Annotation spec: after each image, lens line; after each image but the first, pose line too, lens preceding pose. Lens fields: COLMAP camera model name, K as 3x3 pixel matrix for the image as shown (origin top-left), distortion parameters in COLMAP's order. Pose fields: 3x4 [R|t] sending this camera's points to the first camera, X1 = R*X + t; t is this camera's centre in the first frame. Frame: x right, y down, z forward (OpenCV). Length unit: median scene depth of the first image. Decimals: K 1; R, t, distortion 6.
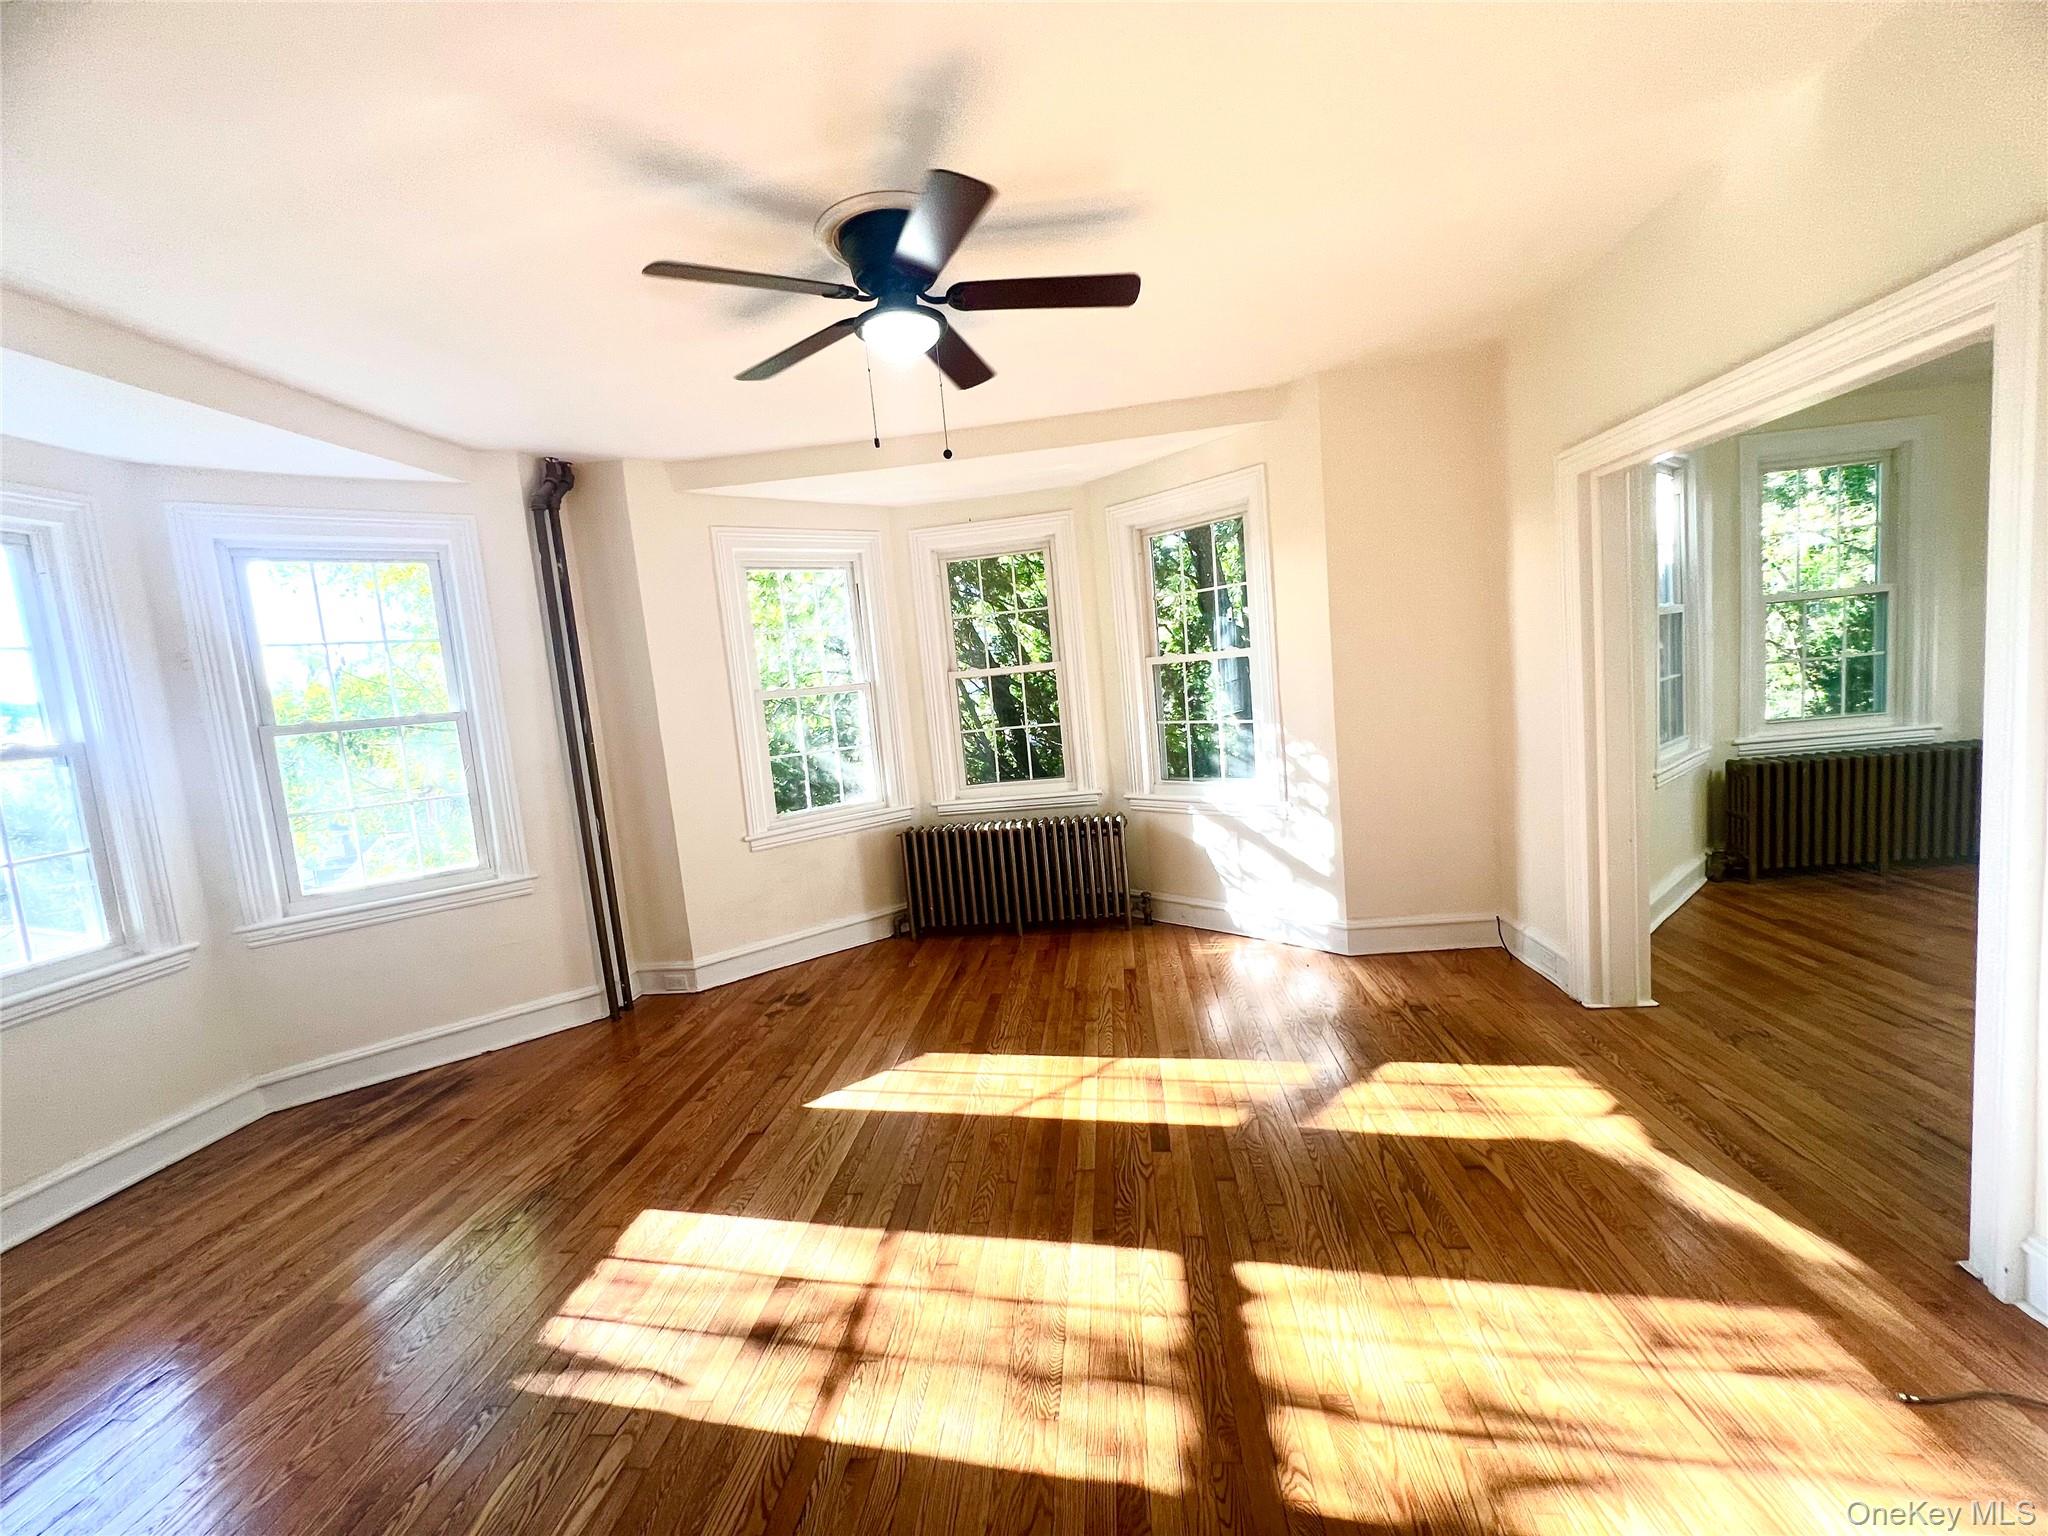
lens RADIAL K [[817.6, 0, 1016.9], [0, 817.6, 764.5], [0, 0, 1]] dist [-0.000731, -0.000086]
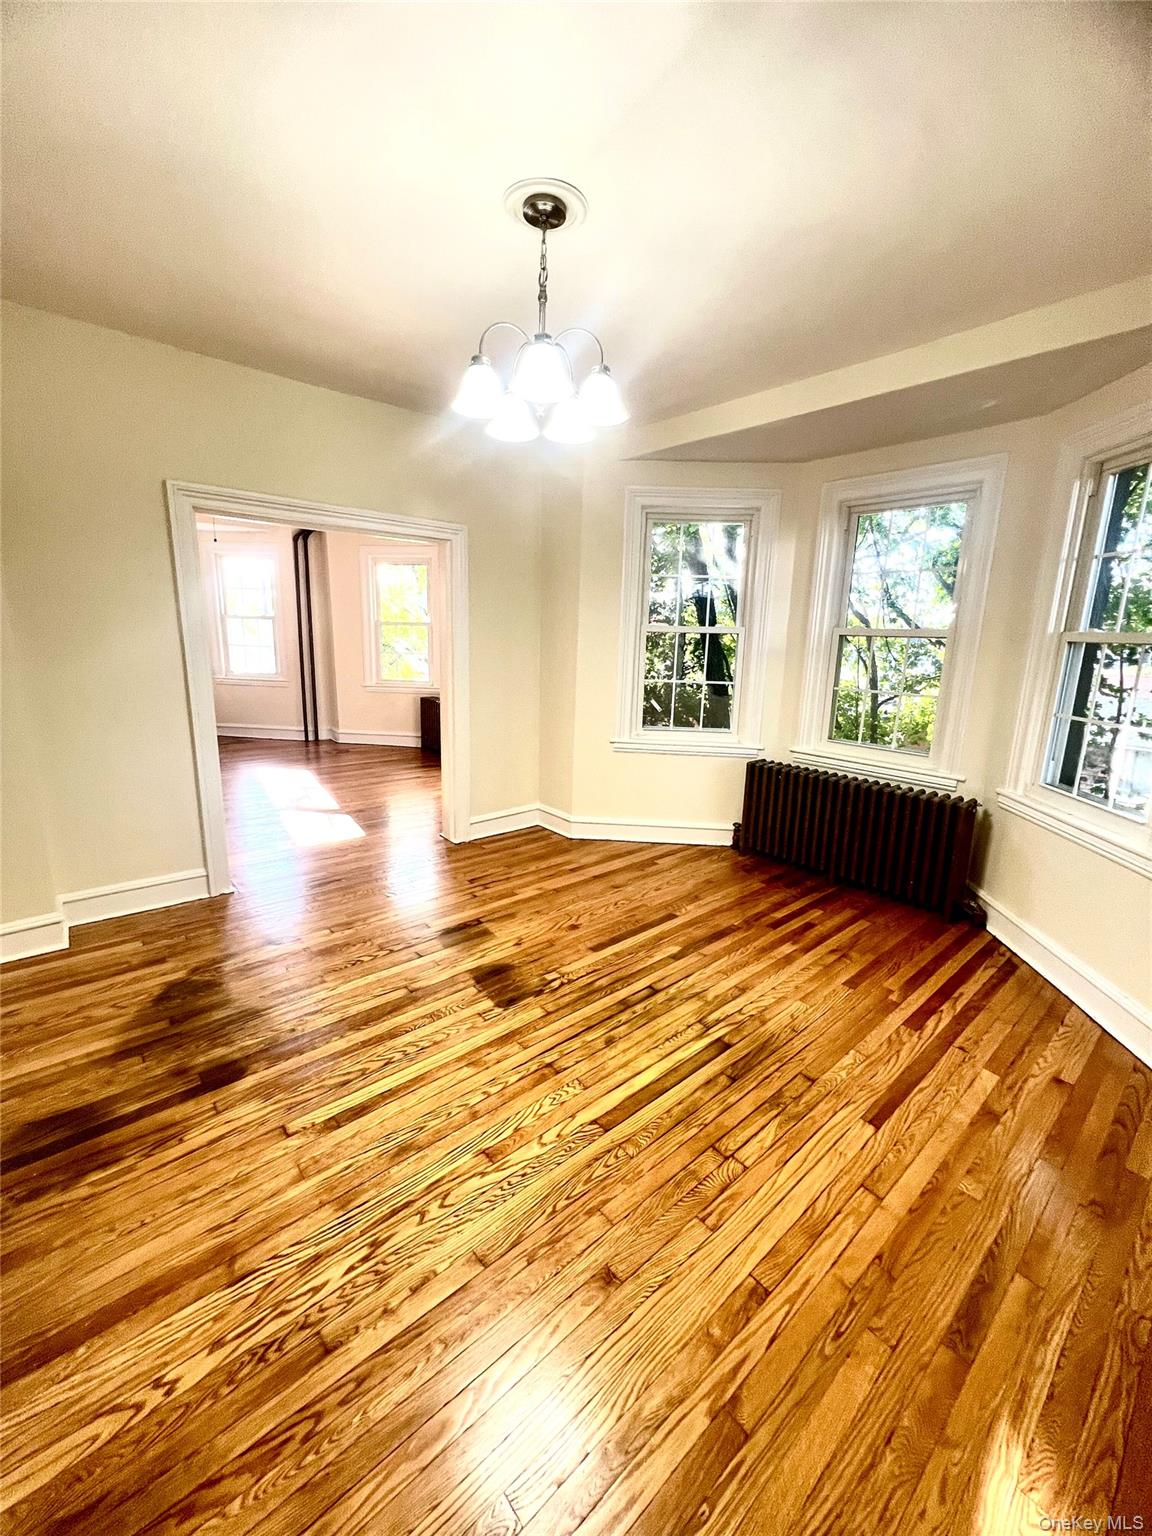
lens RADIAL K [[613.2, 0, 576.0], [0, 613.2, 768.0], [0, 0, 1]] dist [-0.000731, -0.000086]
pose [[0.693156, 0.257137, -0.673361, 1.540124], [-0.165439, 0.966018, 0.198592, -0.154103], [0.701544, -0.026255, 0.712142, 0.172069]]
